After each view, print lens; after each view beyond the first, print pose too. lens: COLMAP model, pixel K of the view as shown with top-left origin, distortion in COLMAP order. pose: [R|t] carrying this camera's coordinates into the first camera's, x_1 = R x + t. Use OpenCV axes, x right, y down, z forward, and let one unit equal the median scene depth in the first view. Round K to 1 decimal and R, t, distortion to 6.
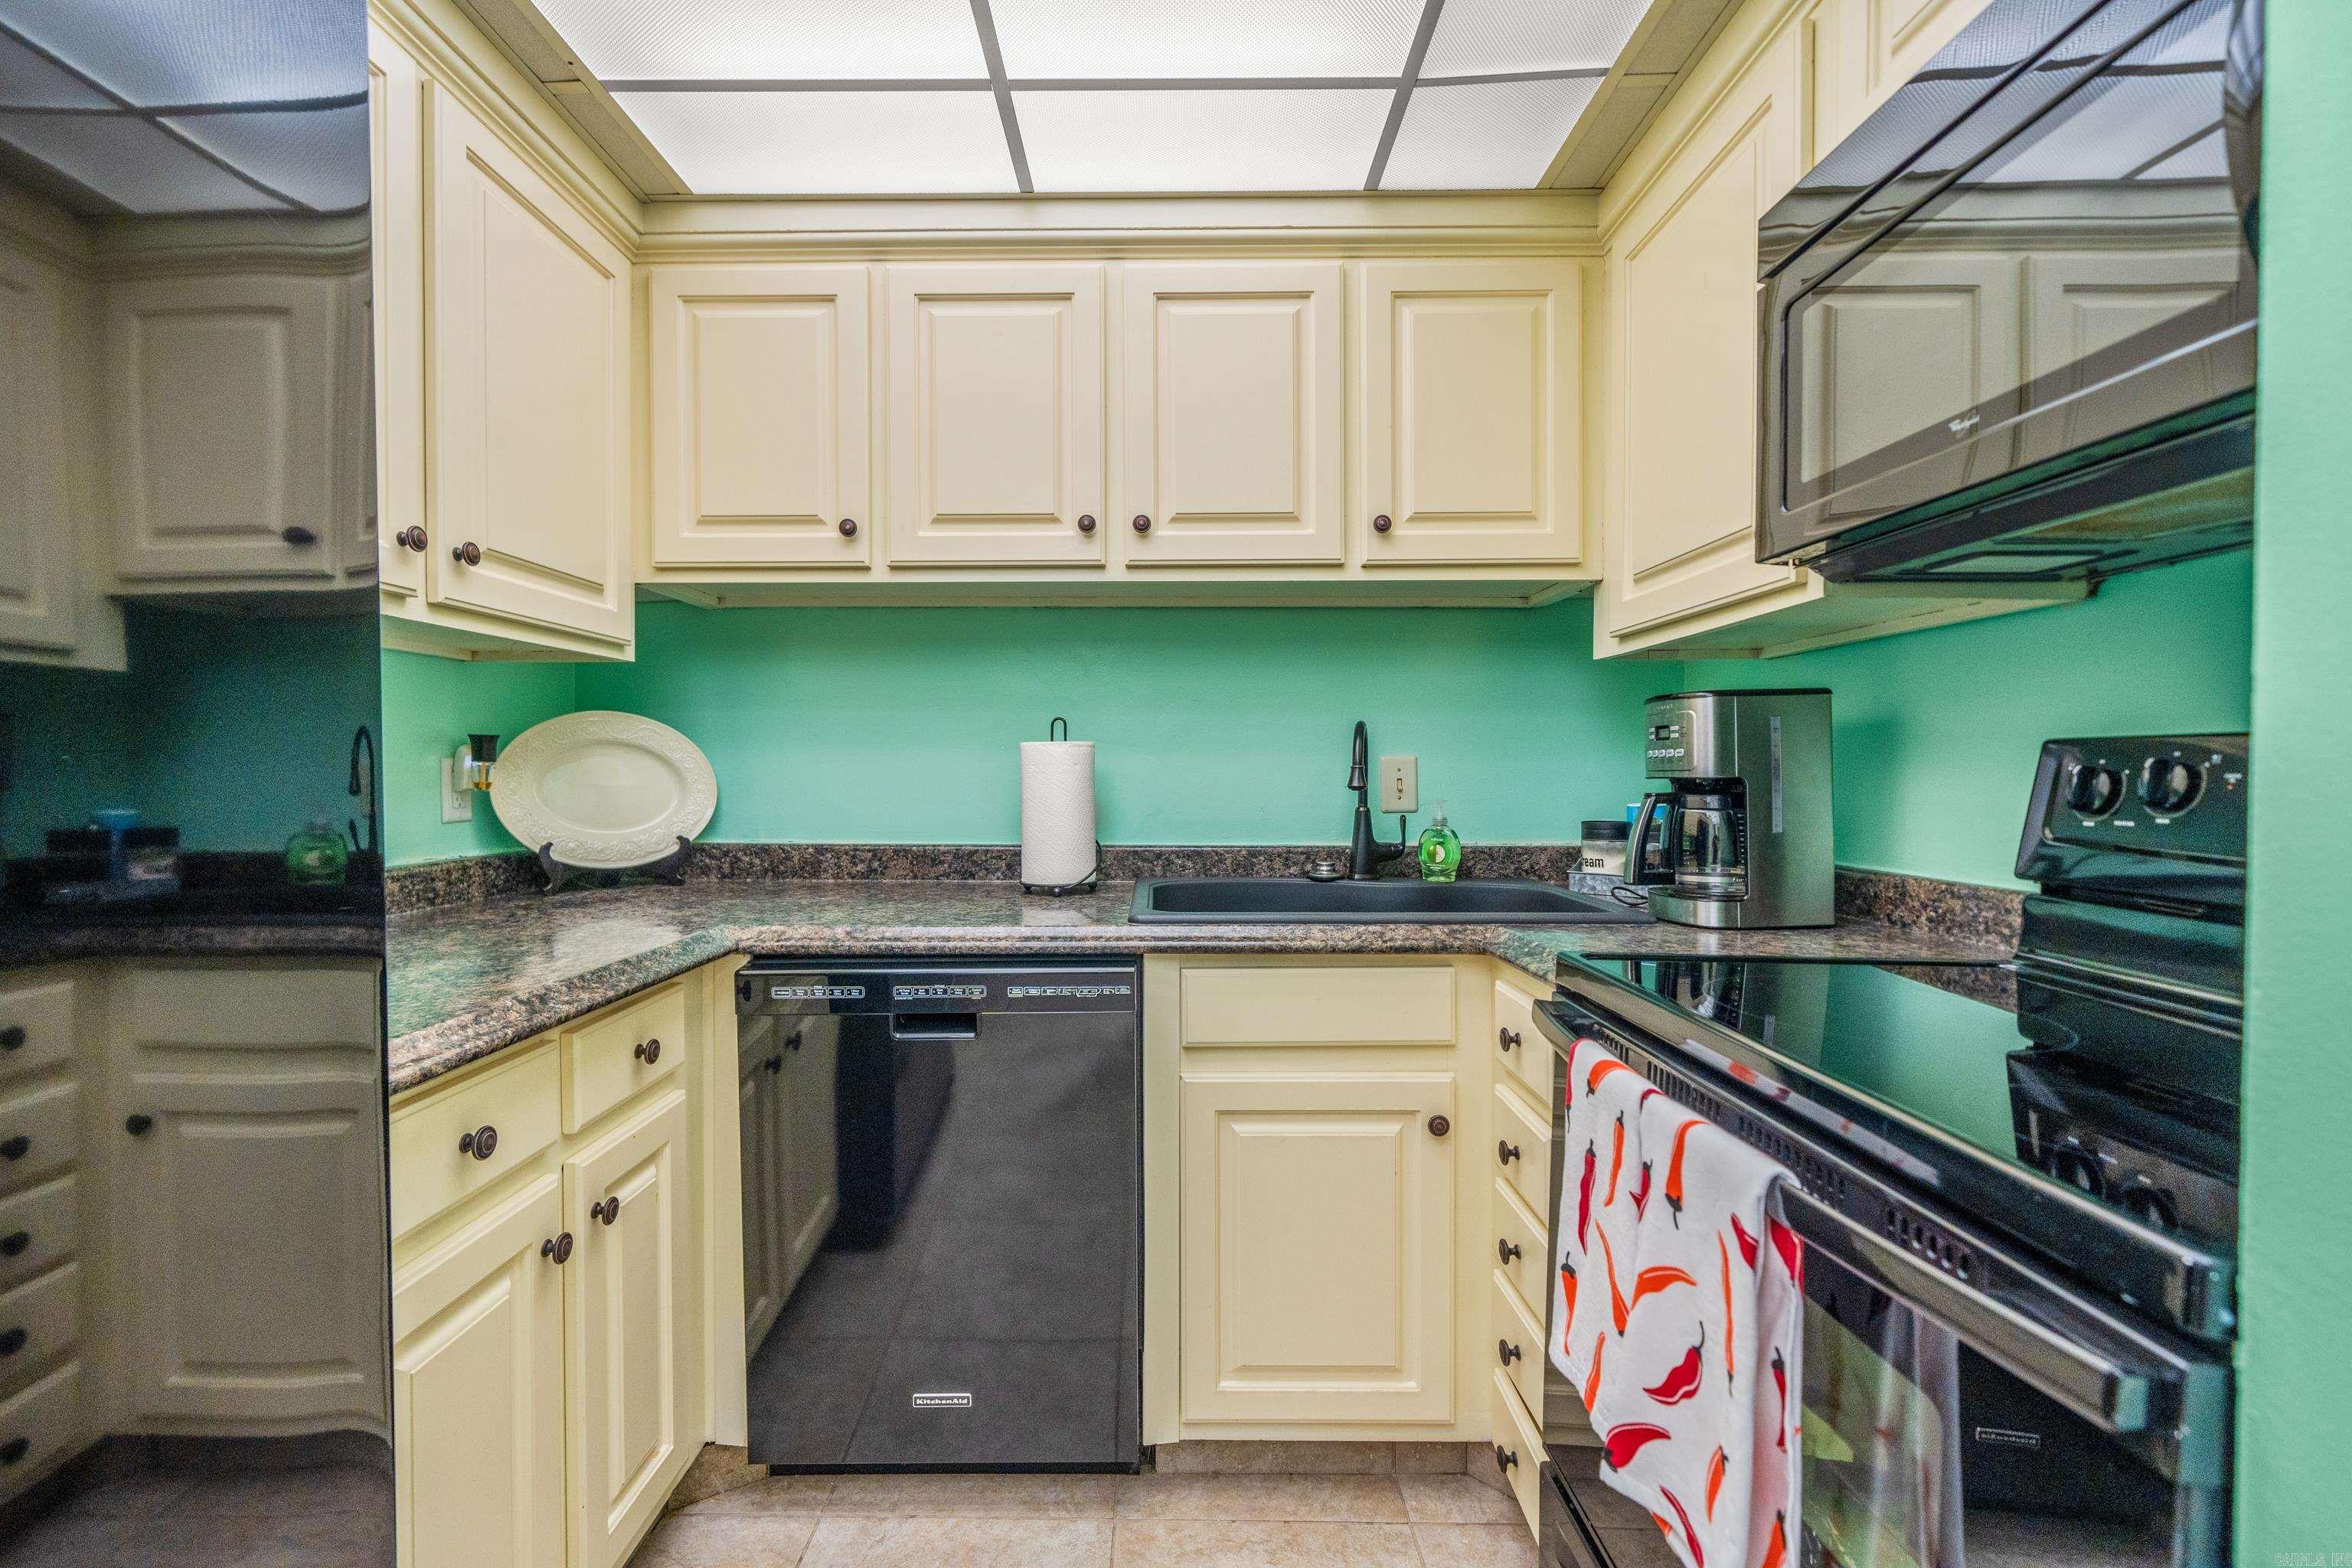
lens RADIAL K [[1028.4, 0, 1176.0], [0, 1028.4, 784.0], [0, 0, 1]] dist [0.000679, 0.000147]
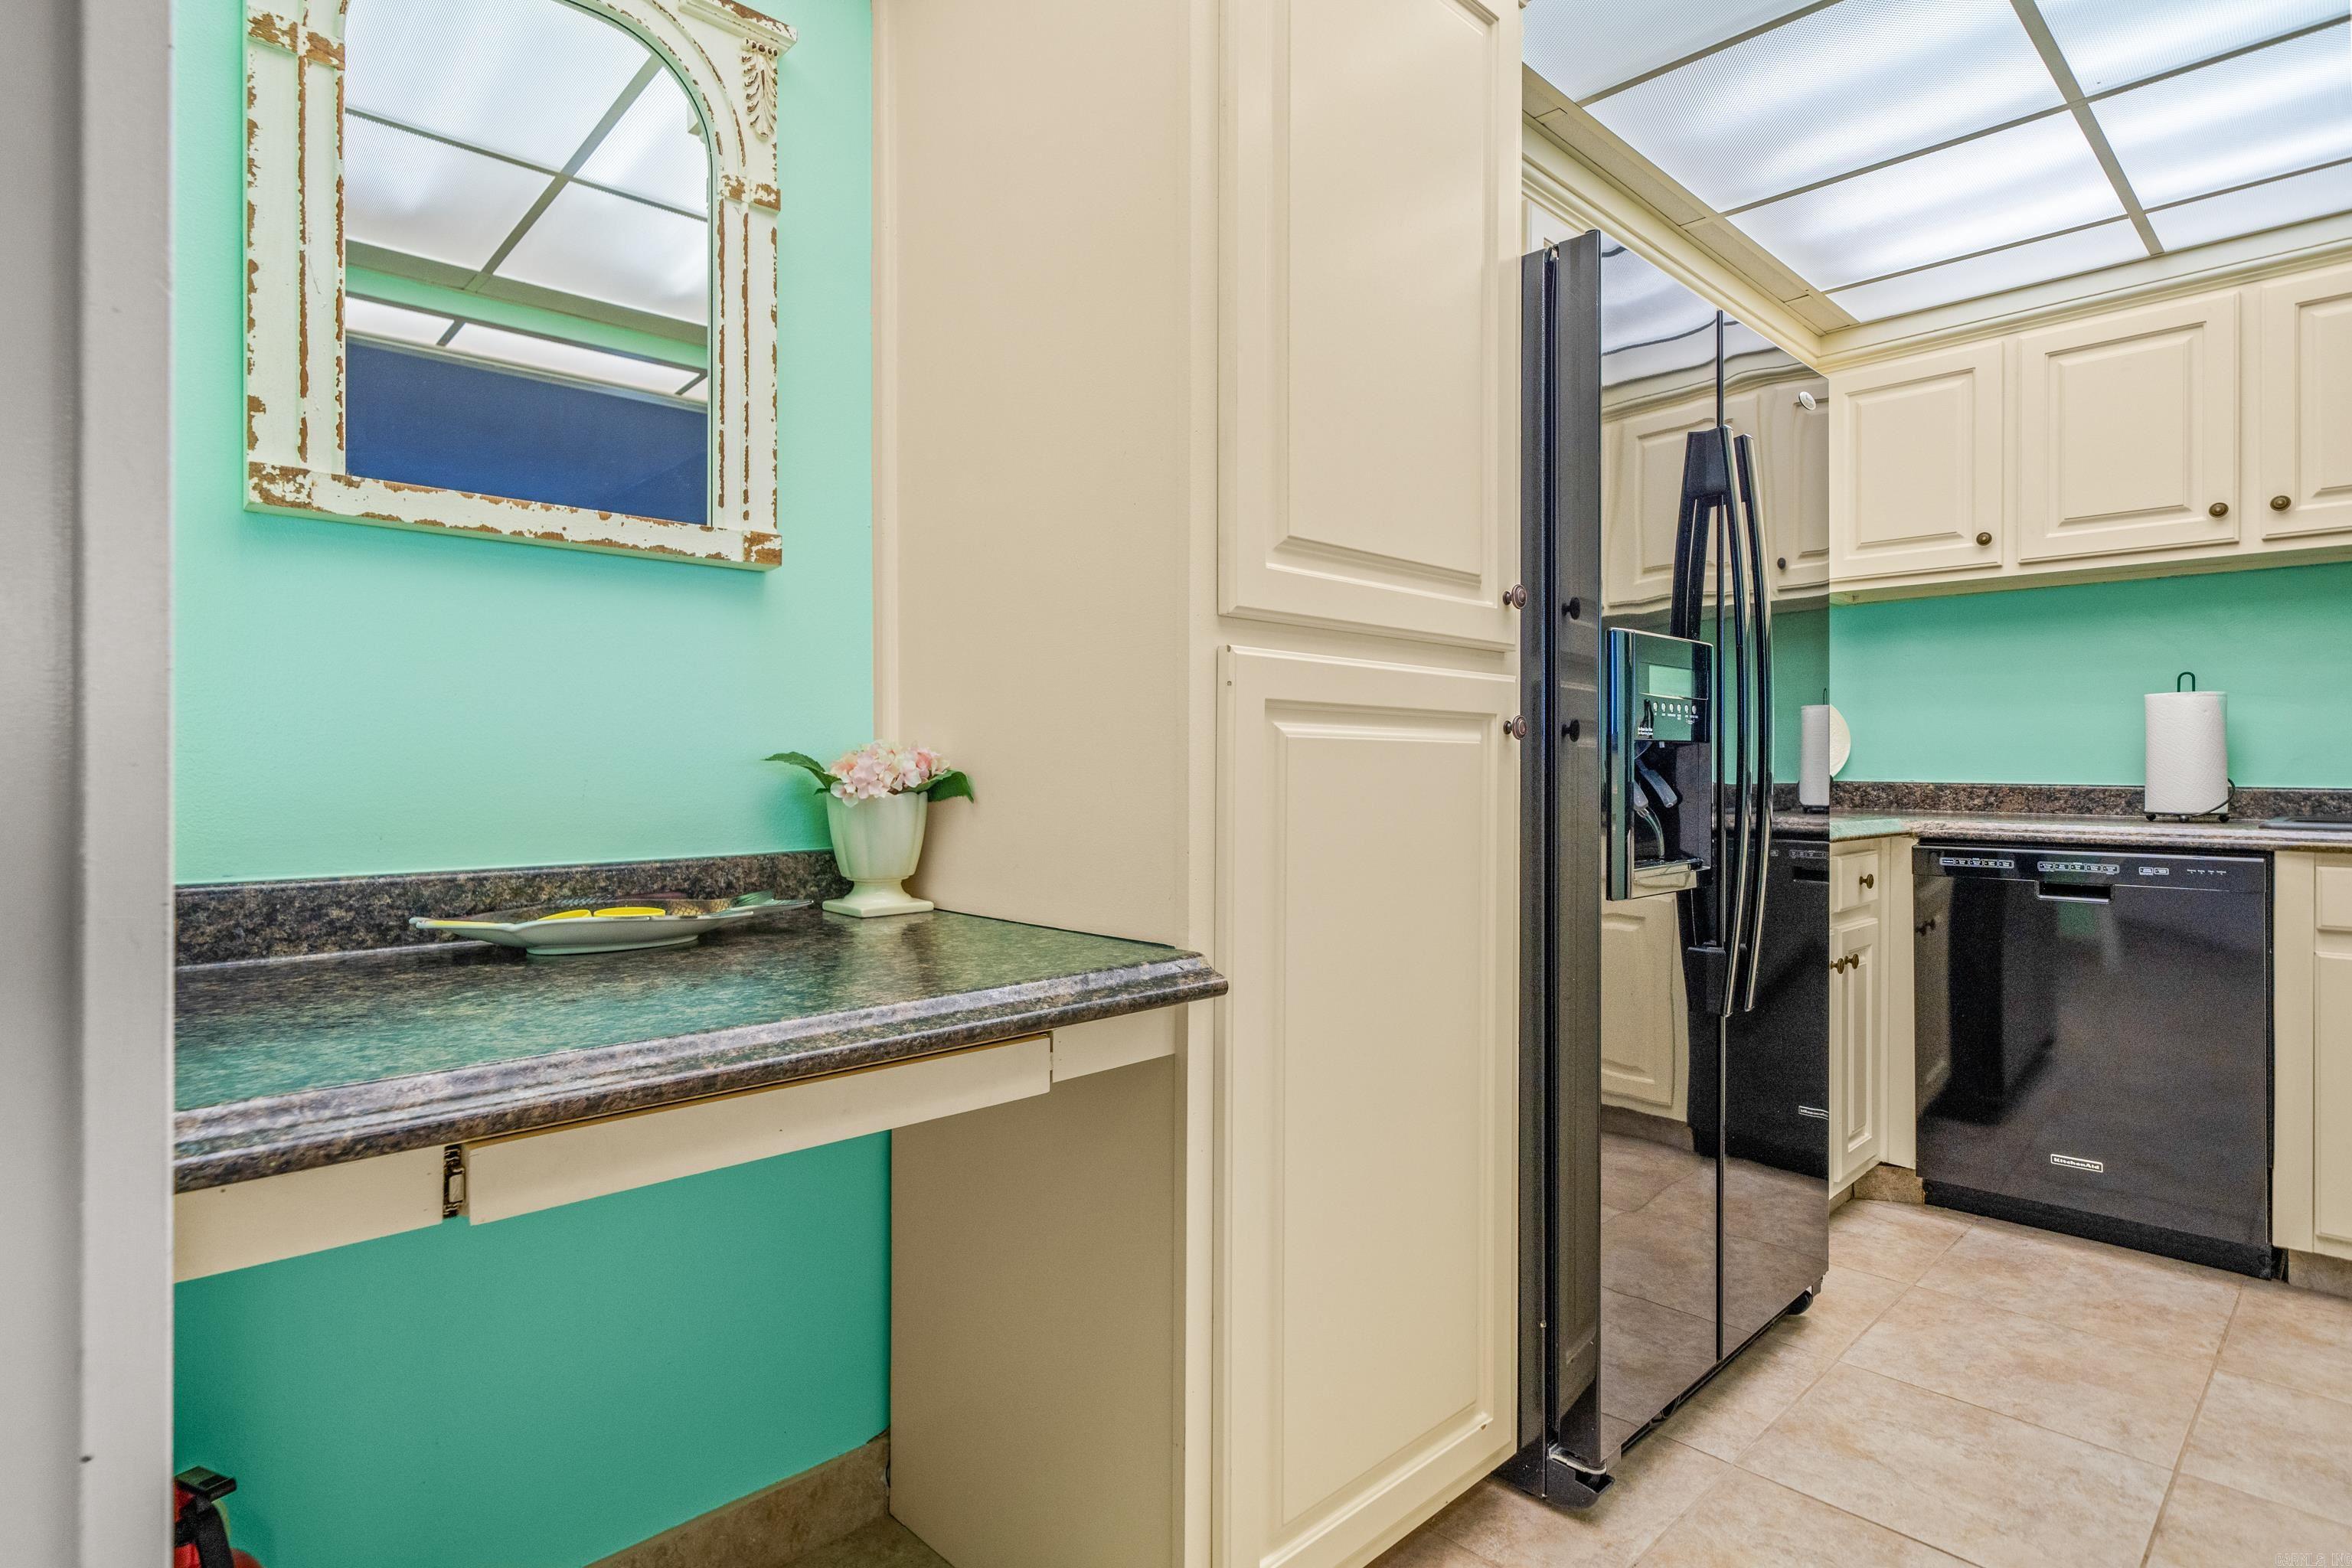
lens RADIAL K [[1209.5, 0, 1169.3], [0, 1209.5, 762.2], [0, 0, 1]] dist [0.004175, -0.000428]
pose [[0.693462, 0.002779, -0.720488, 0.085161], [-0.016006, 0.999805, -0.011550, 0.078706], [0.720316, 0.019541, 0.693371, -0.861221]]
